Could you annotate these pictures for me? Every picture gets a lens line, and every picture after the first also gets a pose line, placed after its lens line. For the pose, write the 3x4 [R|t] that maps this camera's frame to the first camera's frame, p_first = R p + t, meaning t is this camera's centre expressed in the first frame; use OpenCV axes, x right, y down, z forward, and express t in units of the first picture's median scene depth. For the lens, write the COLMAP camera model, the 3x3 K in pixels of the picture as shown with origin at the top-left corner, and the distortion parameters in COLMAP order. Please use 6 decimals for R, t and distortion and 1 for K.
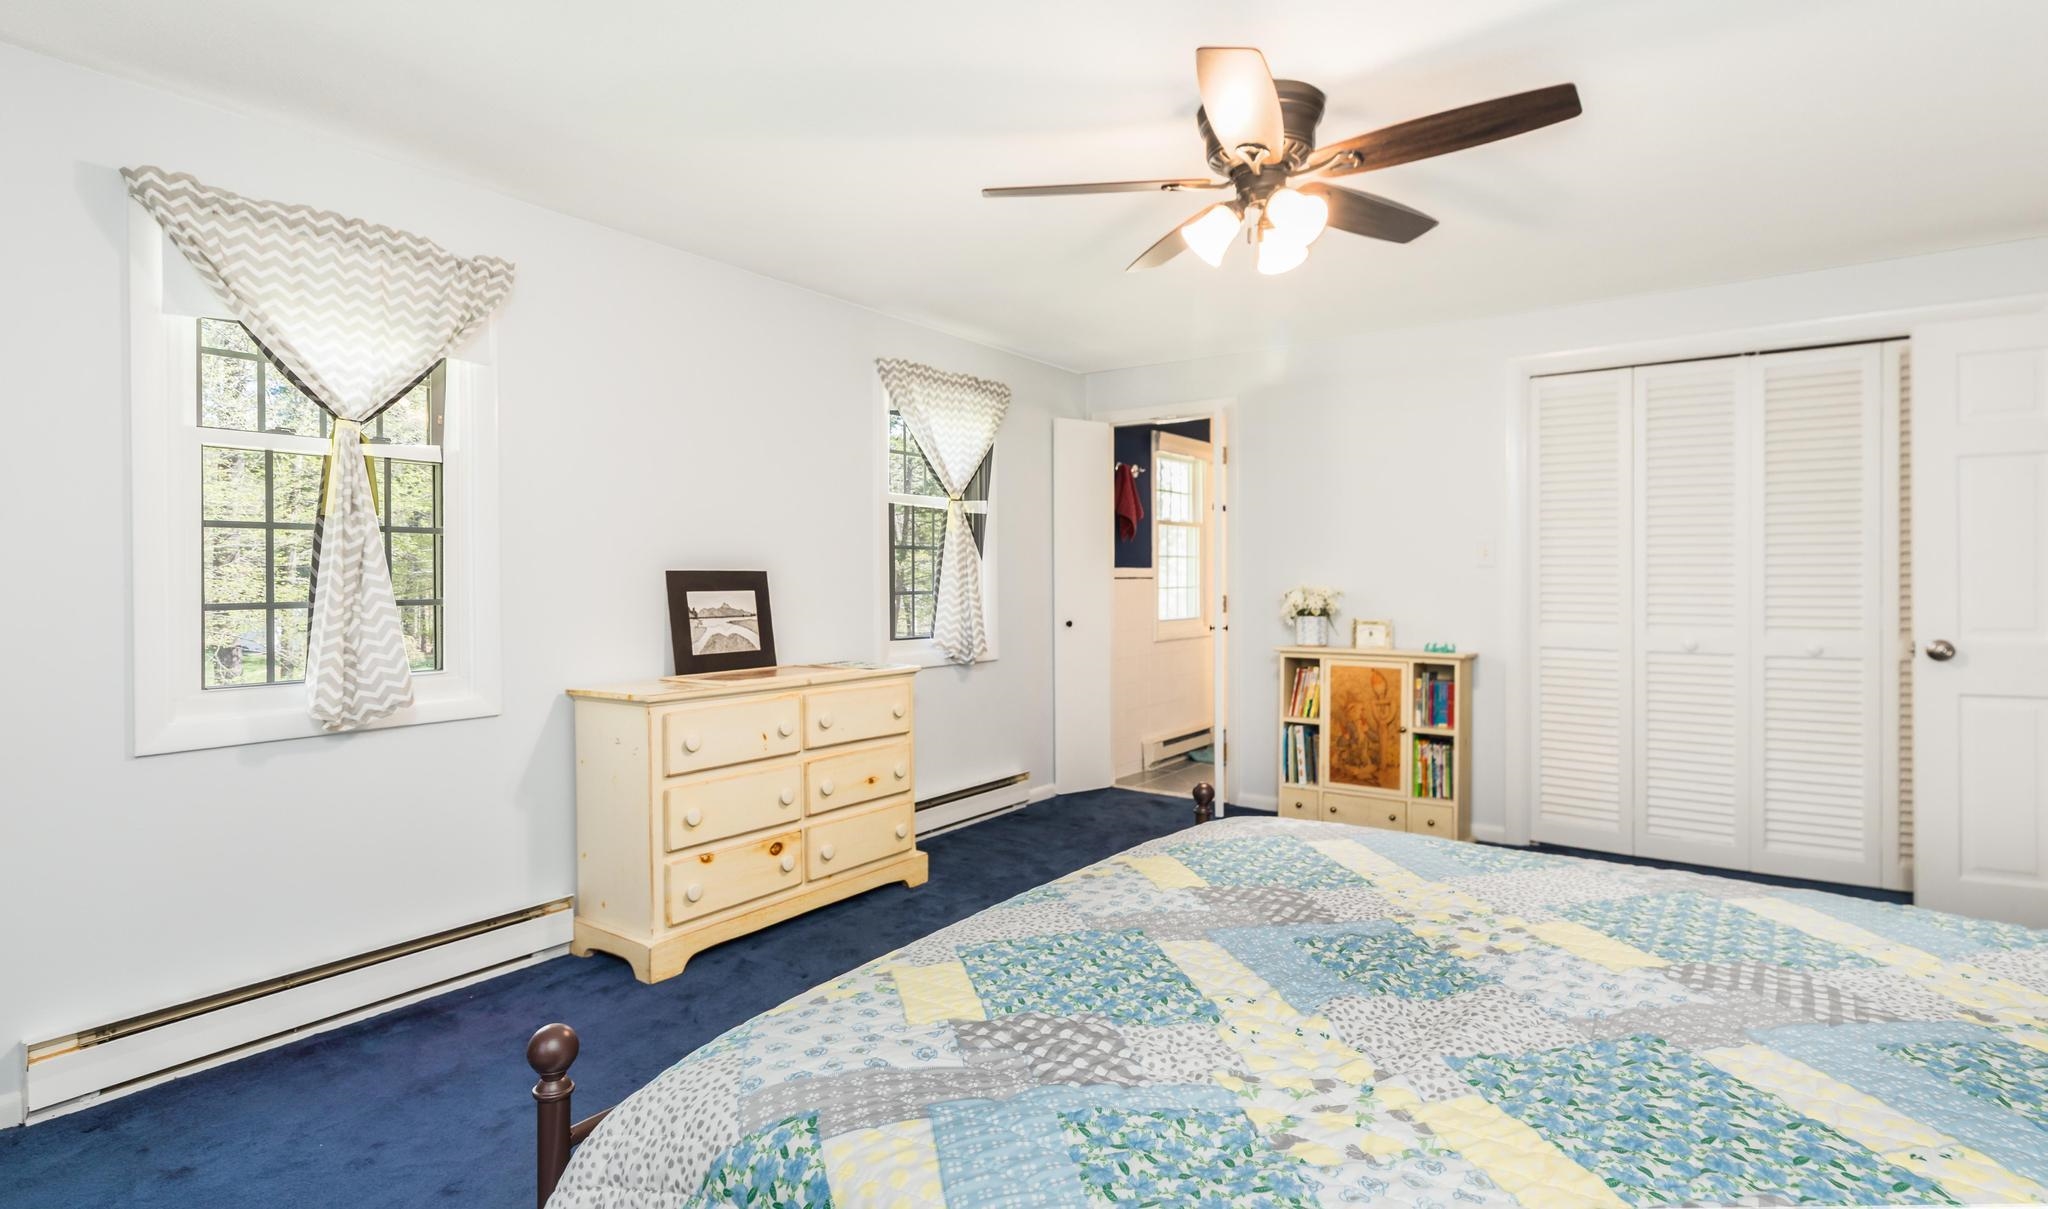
lens RADIAL K [[1027.3, 0, 1023.1], [0, 1027.3, 592.4], [0, 0, 1]] dist [0.001522, 0.000470]
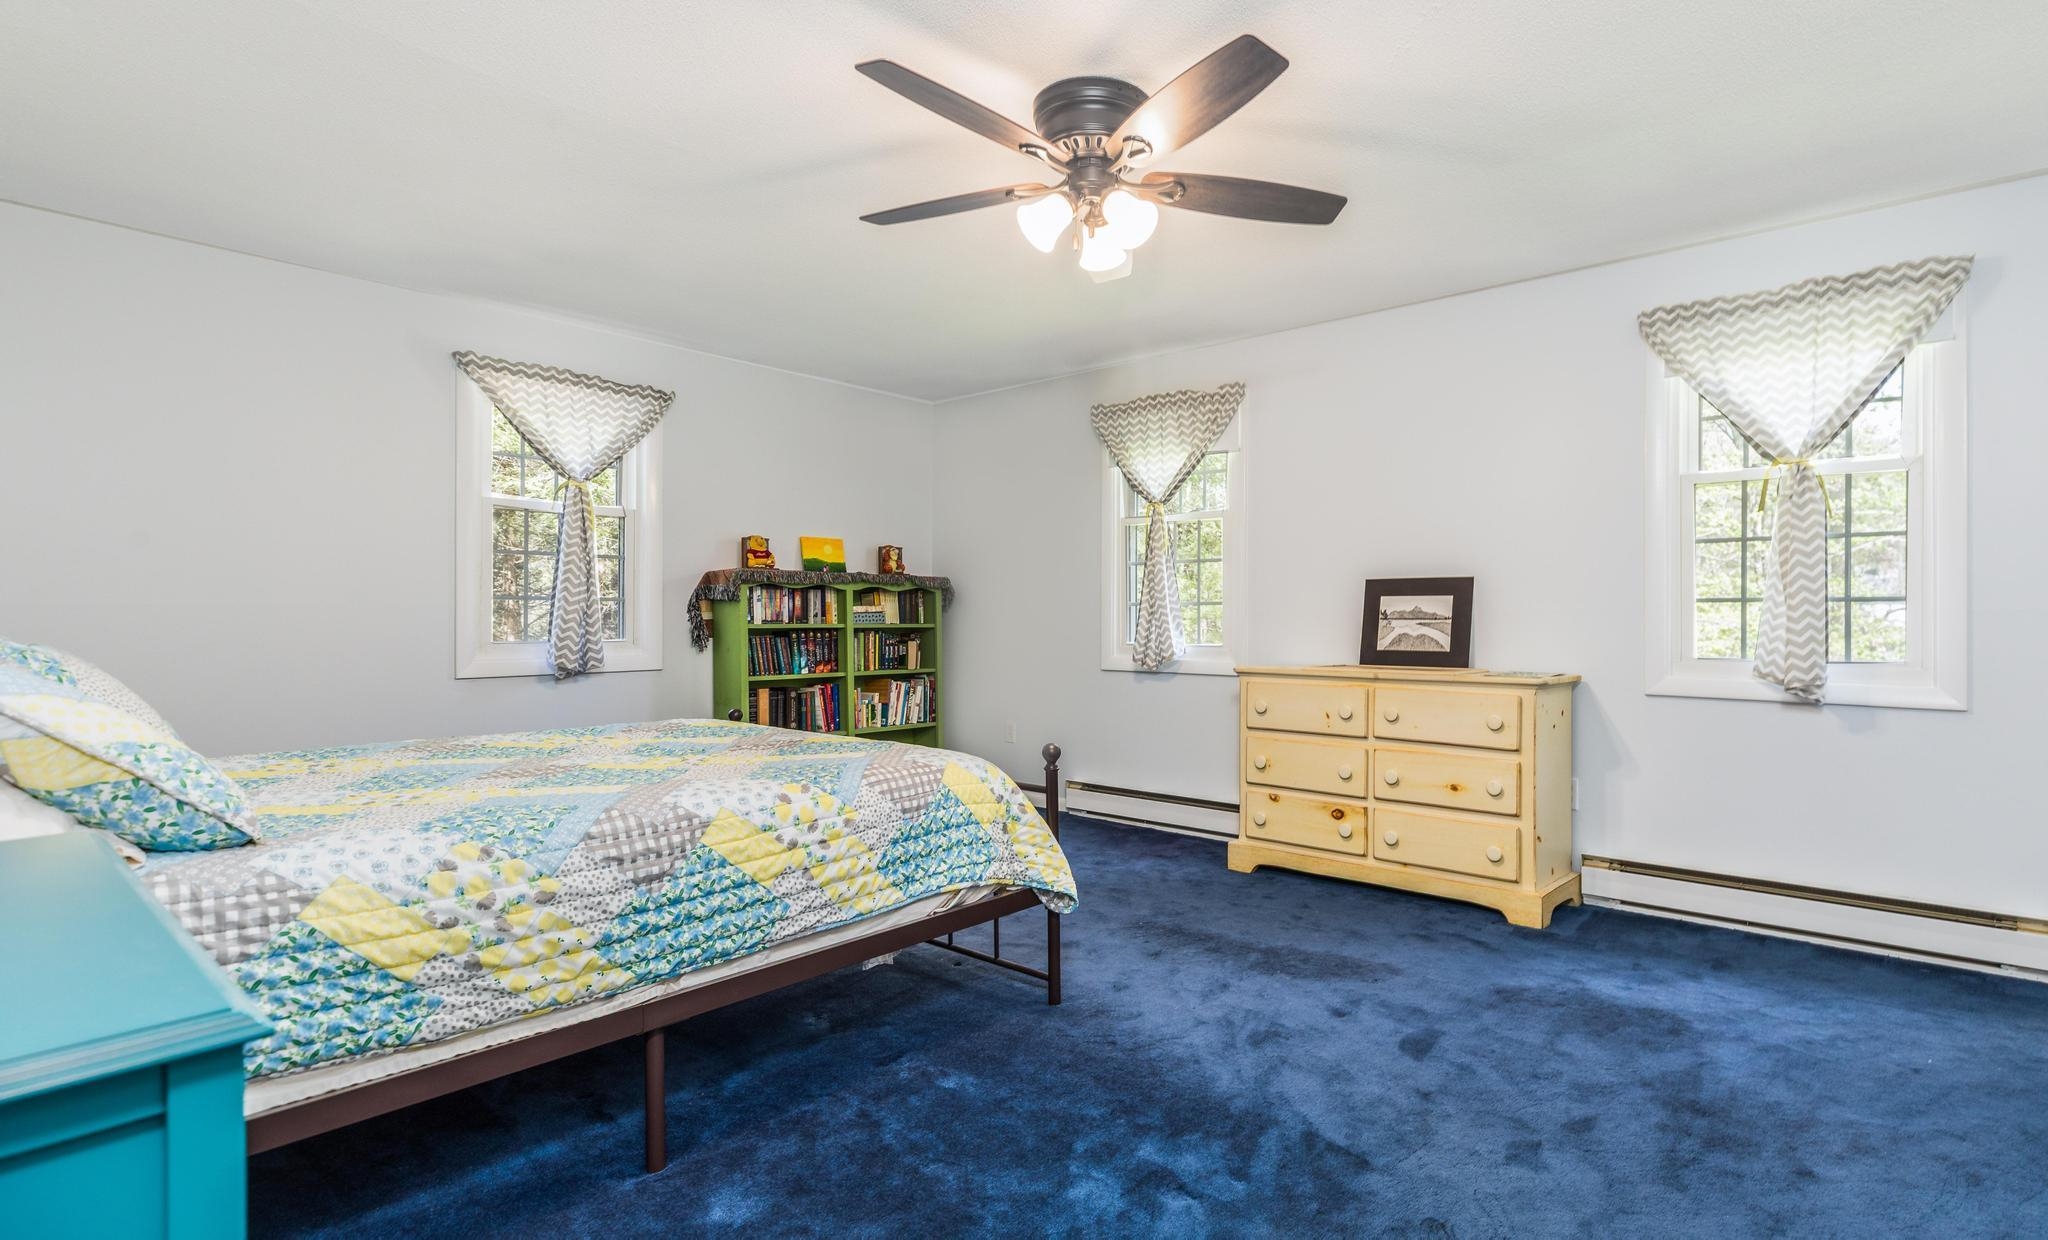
lens RADIAL K [[999.1, 0, 1035.9], [0, 999.1, 617.0], [0, 0, 1]] dist [0.012252, -0.000606]
pose [[-0.119025, 0.004120, -0.992883, 0.806915], [-0.012009, 0.999912, 0.005589, 0.019745], [0.992819, 0.012588, -0.118965, 0.687763]]
